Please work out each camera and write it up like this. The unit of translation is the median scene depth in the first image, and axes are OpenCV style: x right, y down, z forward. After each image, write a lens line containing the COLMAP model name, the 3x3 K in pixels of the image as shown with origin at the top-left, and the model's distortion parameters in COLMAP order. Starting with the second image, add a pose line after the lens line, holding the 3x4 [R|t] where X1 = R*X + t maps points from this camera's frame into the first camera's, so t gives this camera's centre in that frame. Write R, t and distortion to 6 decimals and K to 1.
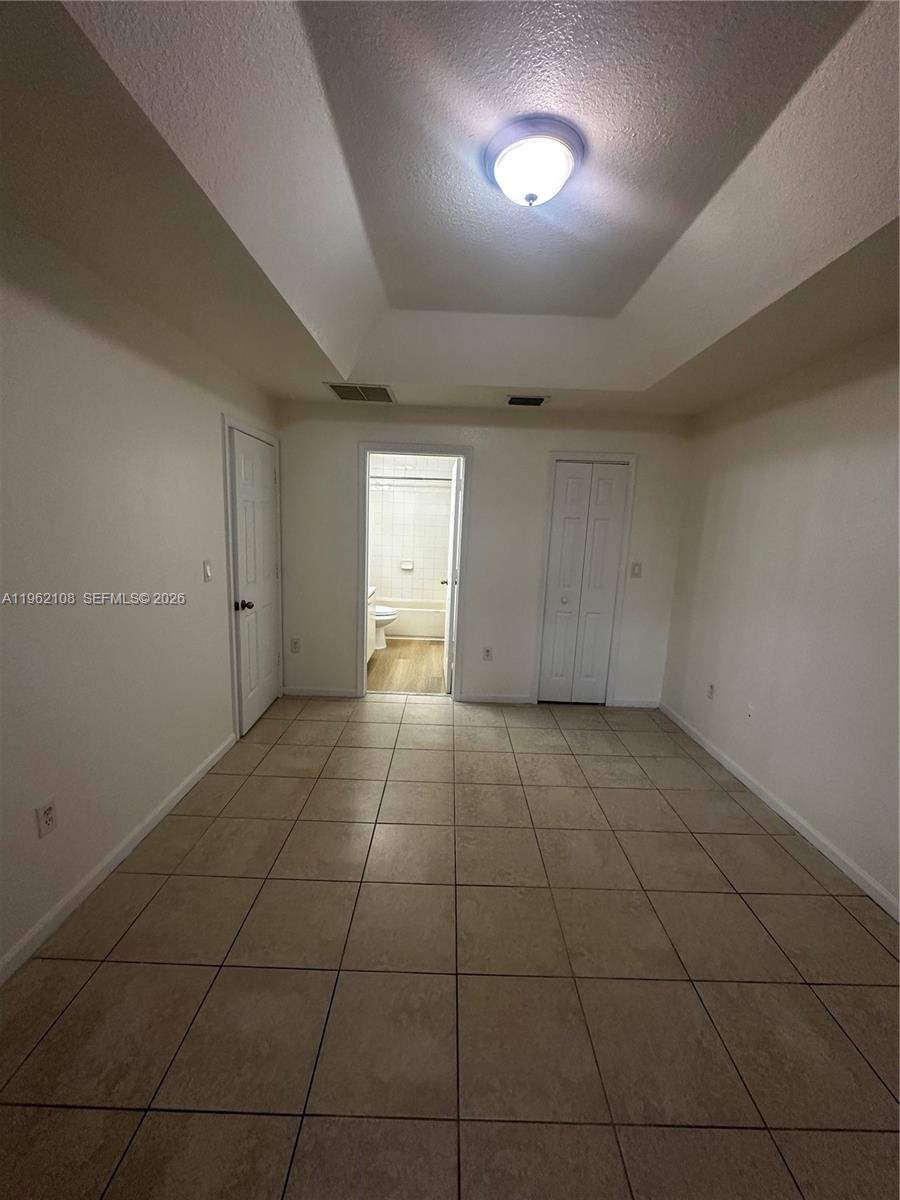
lens RADIAL K [[477.7, 0, 452.0], [0, 477.7, 601.5], [0, 0, 1]] dist [-0.002719, 0.000725]
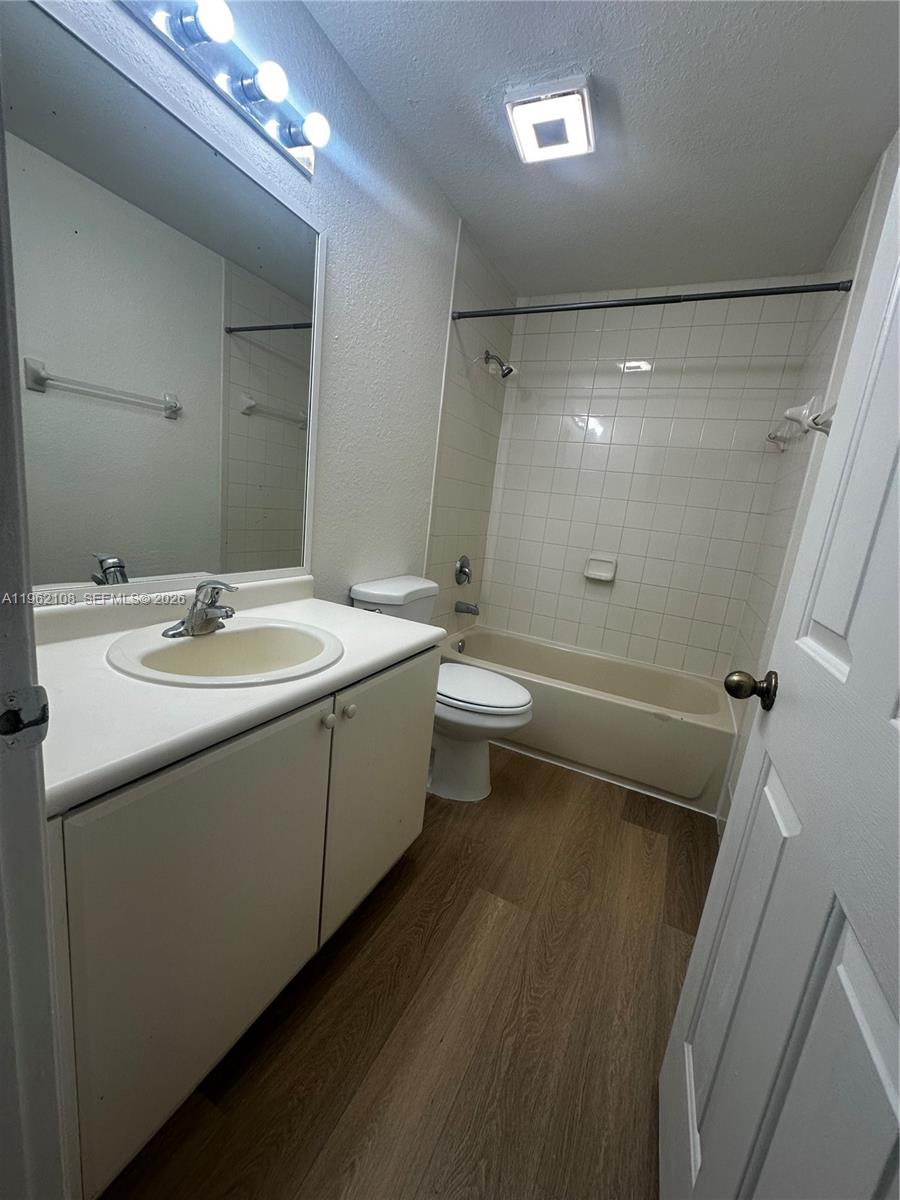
lens RADIAL K [[477.7, 0, 452.0], [0, 477.7, 601.5], [0, 0, 1]] dist [-0.002719, 0.000725]
pose [[0.891875, 0.153908, -0.425289, -0.037847], [-0.155013, 0.987386, 0.032246, -0.052848], [0.424887, 0.037166, 0.904483, 0.714940]]
